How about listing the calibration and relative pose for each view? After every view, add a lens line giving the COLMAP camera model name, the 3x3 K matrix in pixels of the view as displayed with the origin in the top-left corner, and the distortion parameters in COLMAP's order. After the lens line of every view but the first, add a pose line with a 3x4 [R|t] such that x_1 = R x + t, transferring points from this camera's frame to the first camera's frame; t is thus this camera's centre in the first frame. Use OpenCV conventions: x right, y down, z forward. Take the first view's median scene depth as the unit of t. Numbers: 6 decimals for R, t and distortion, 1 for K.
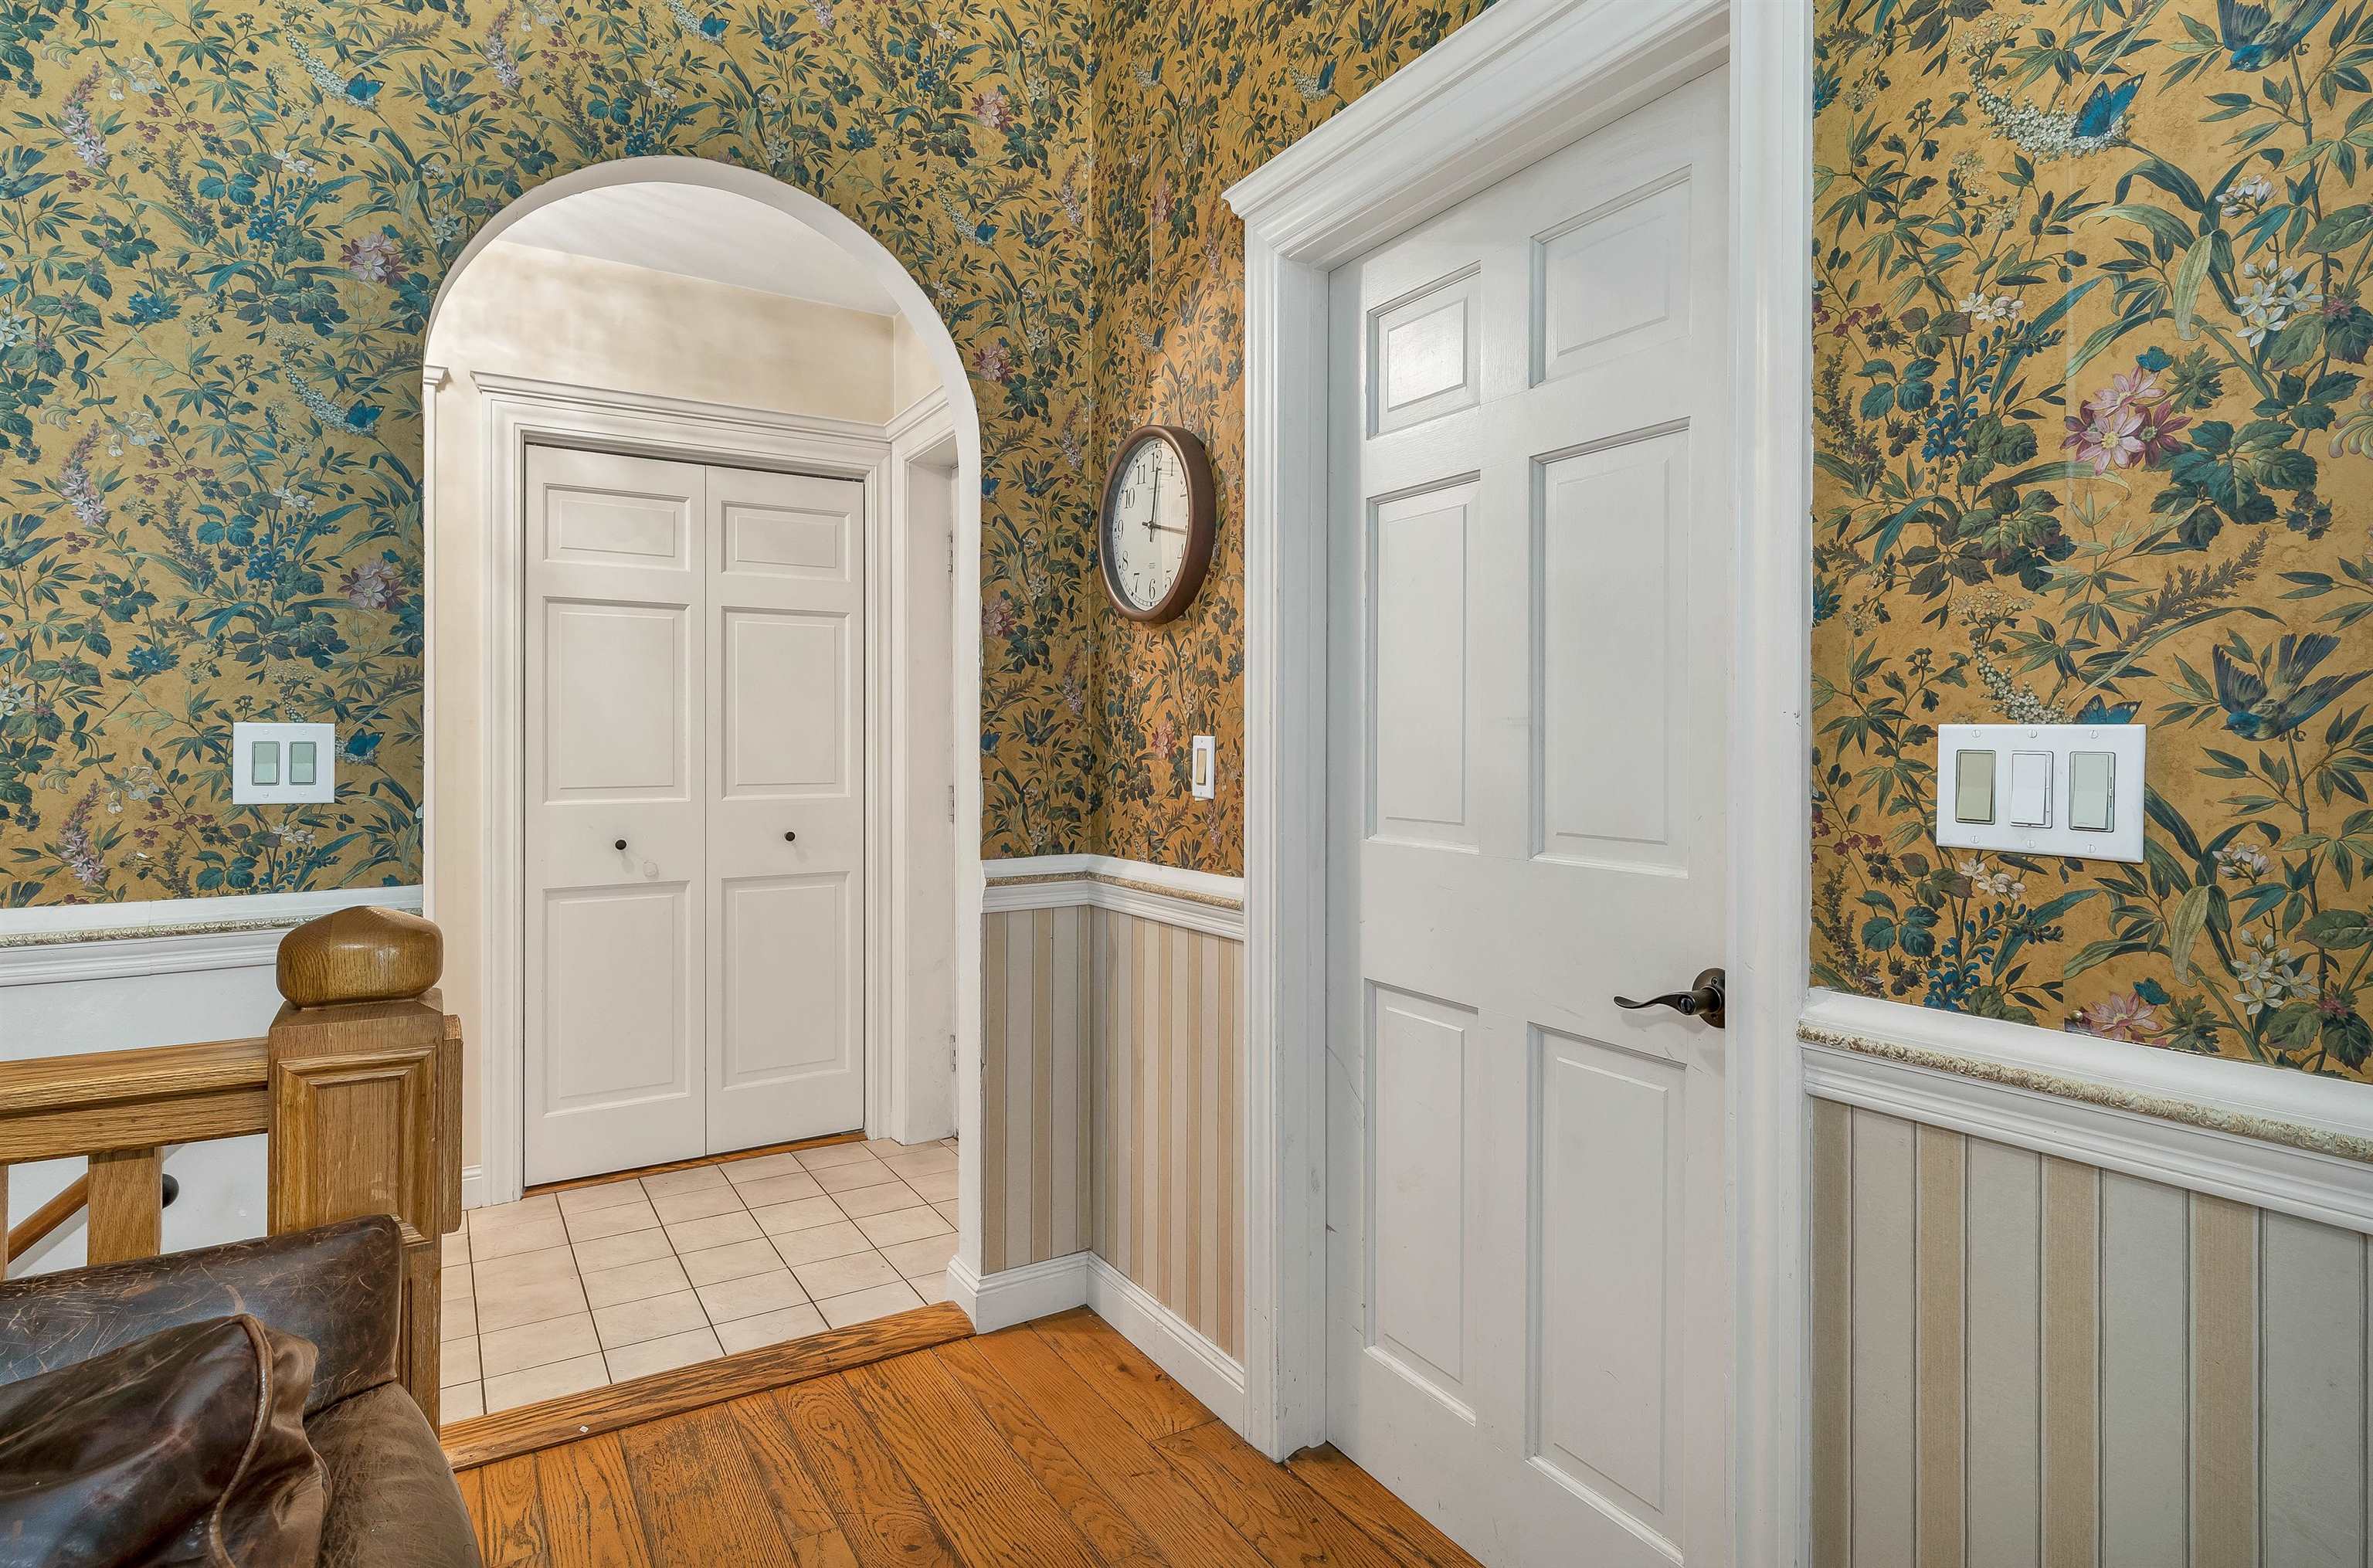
lens RADIAL K [[1233.5, 0, 1182.5], [0, 1233.5, 733.0], [0, 0, 1]] dist [0.000673, 0.000581]
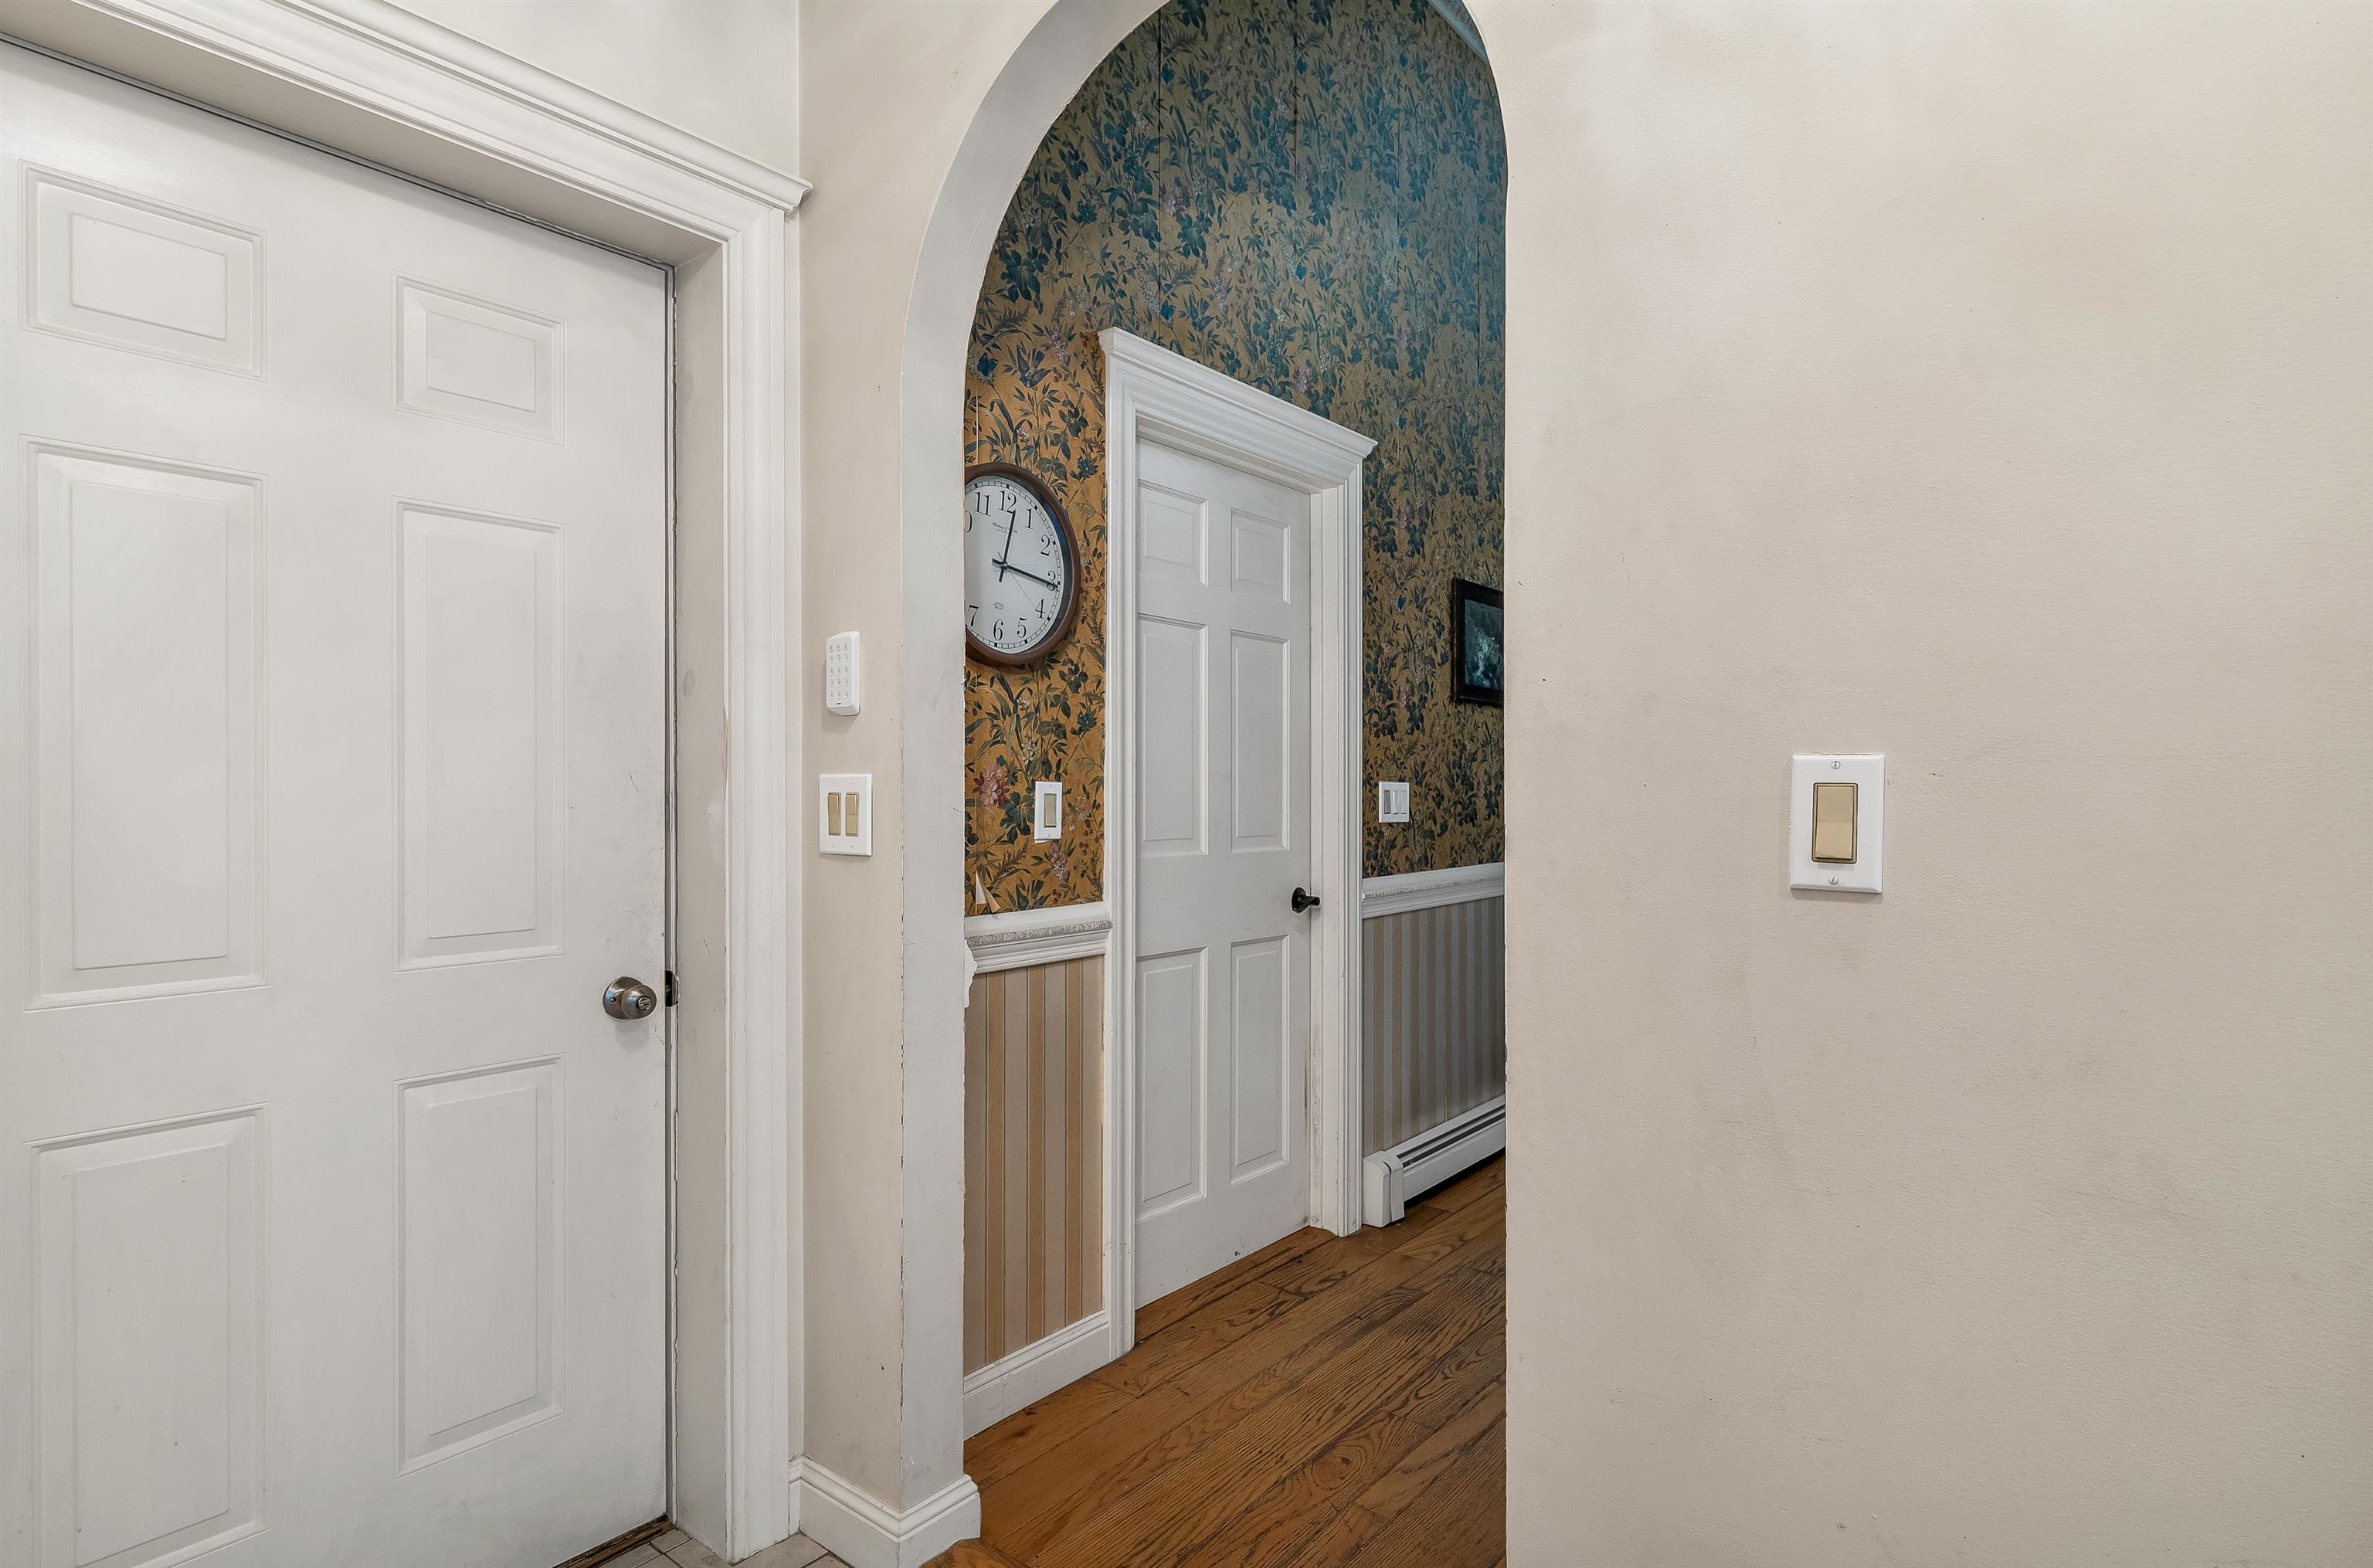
lens RADIAL K [[1233.5, 0, 1184.2], [0, 1233.5, 801.5], [0, 0, 1]] dist [0.000673, 0.000581]
pose [[-0.342150, -0.004576, 0.939634, -1.083701], [-0.002039, 0.999989, 0.004128, 0.015364], [-0.939643, -0.000503, -0.342156, 1.311701]]
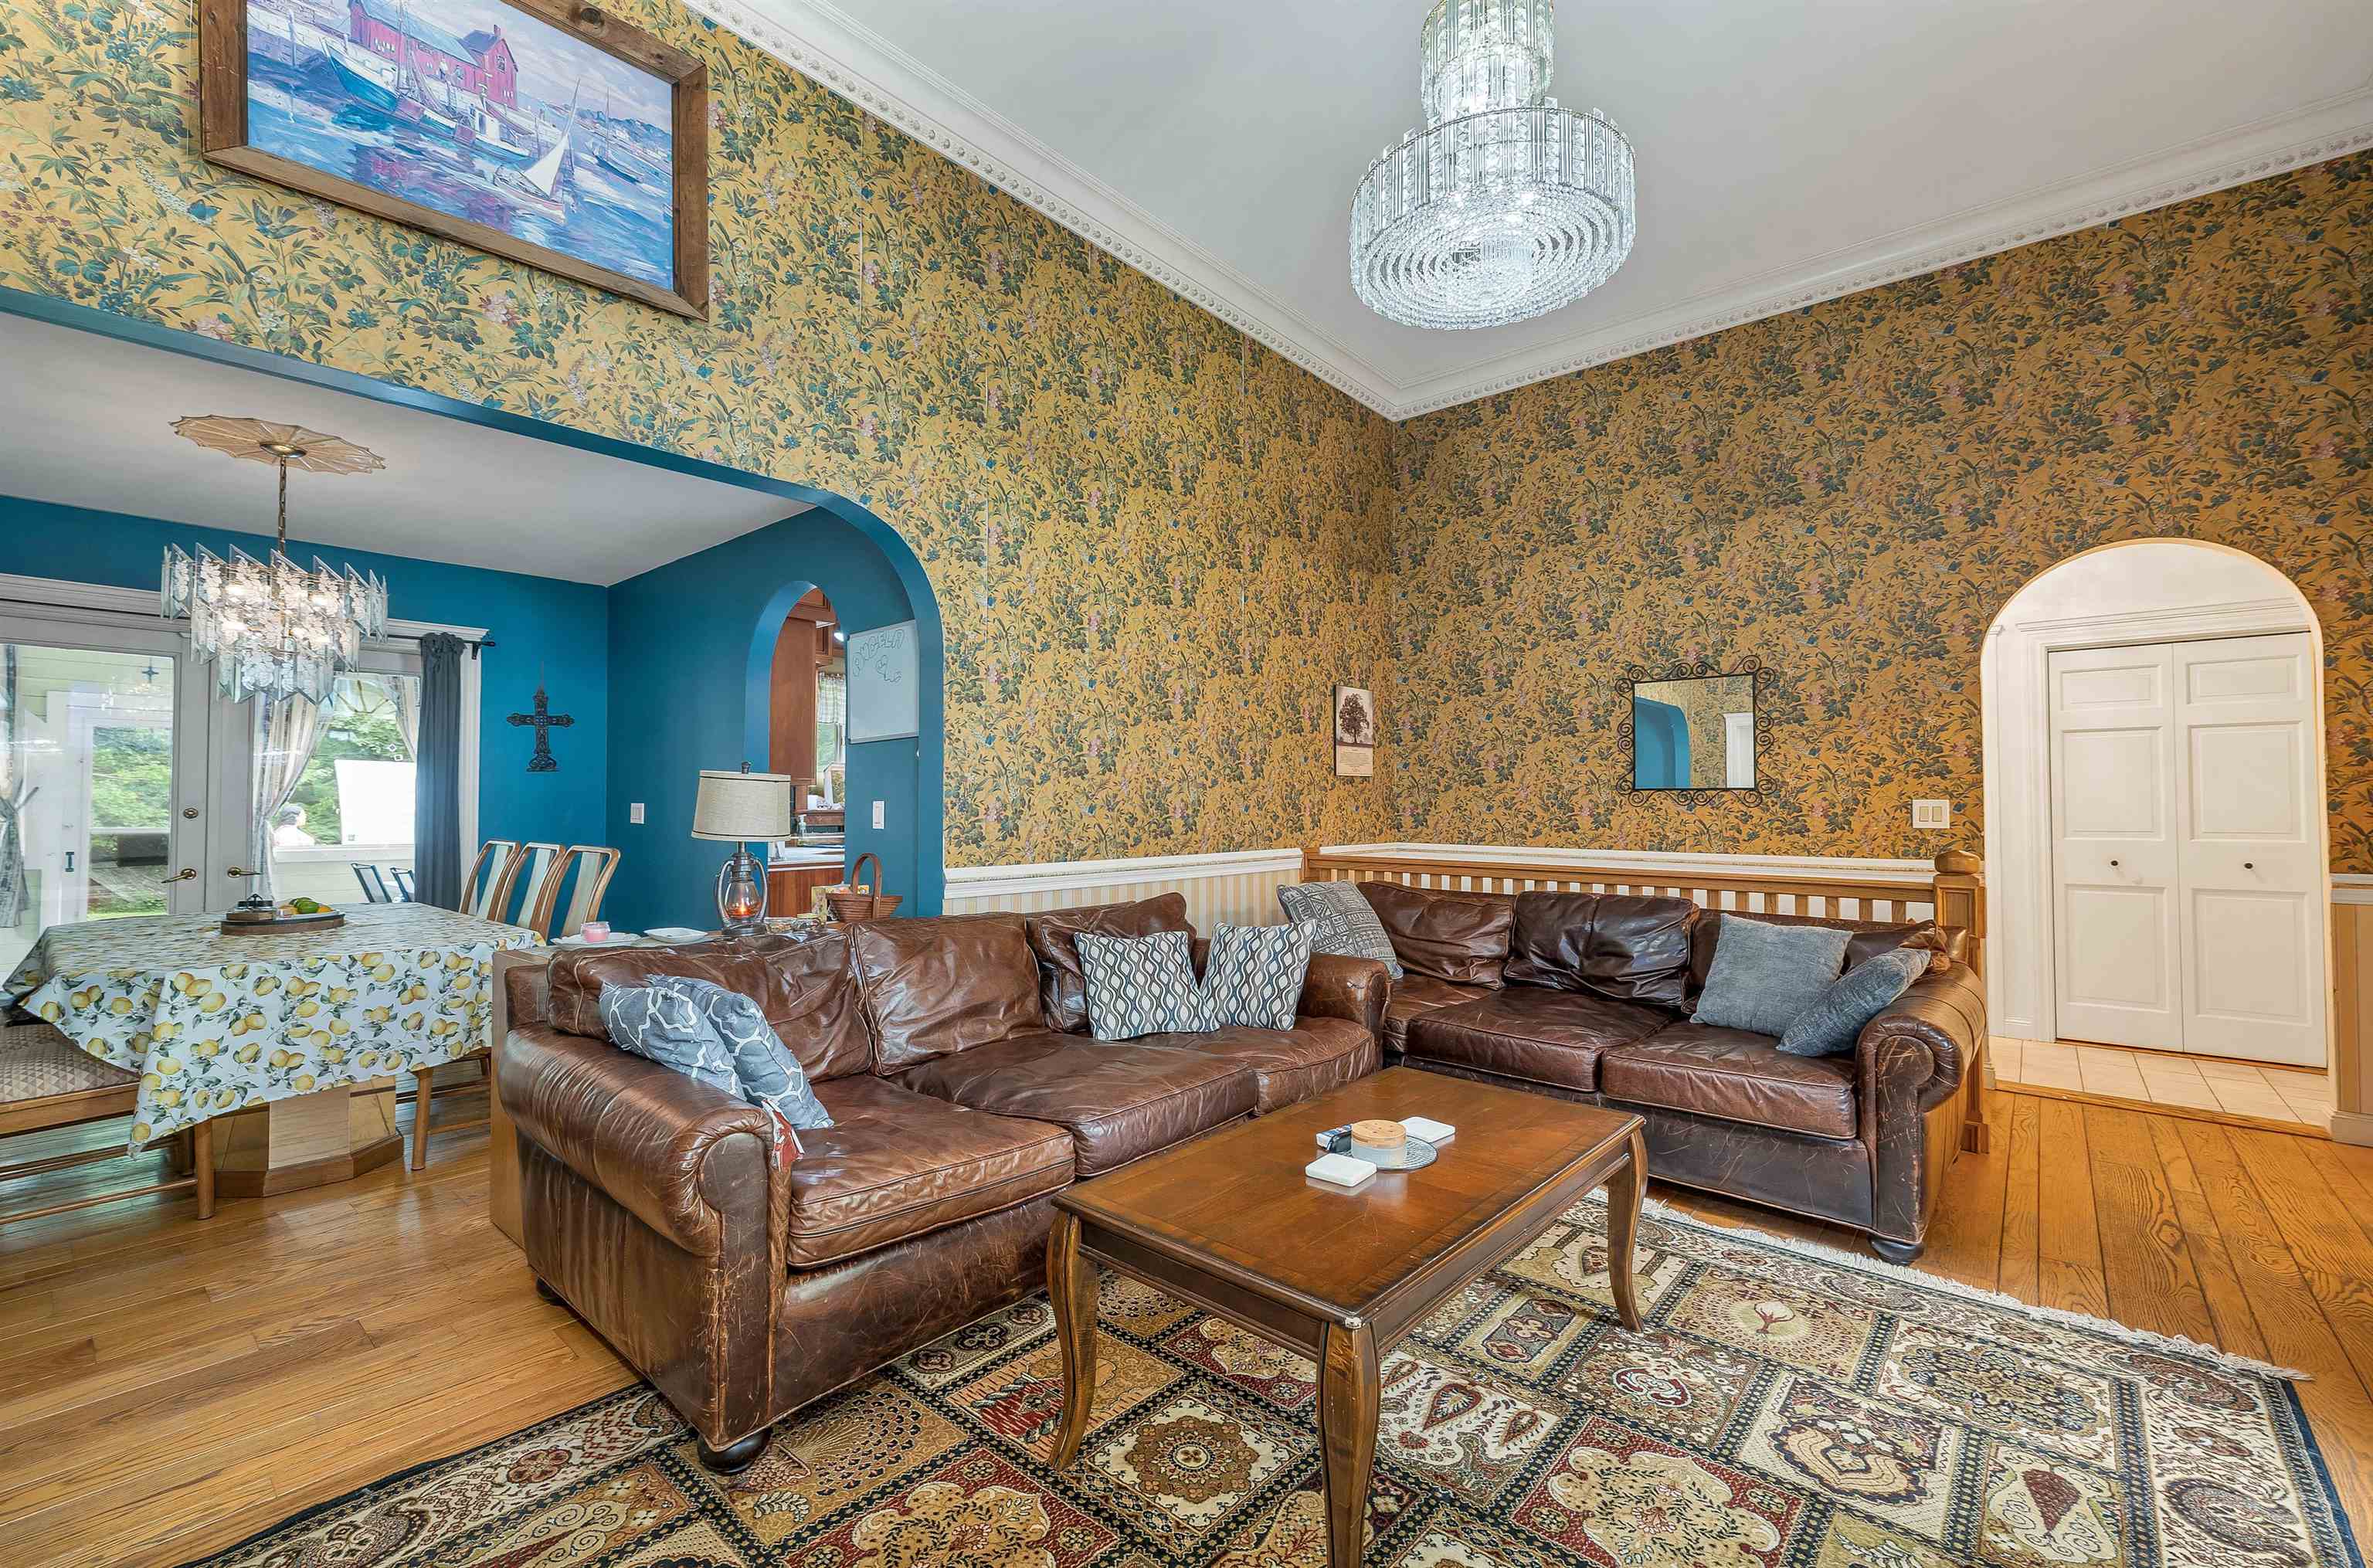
lens RADIAL K [[1003.9, 0, 1187.3], [0, 1003.9, 785.7], [0, 0, 1]] dist [0.001689, 0.000406]
pose [[0.313961, -0.020437, -0.949216, 0.795982], [0.005650, 0.999791, -0.019658, -0.004330], [0.949419, 0.000809, 0.314011, -1.153331]]
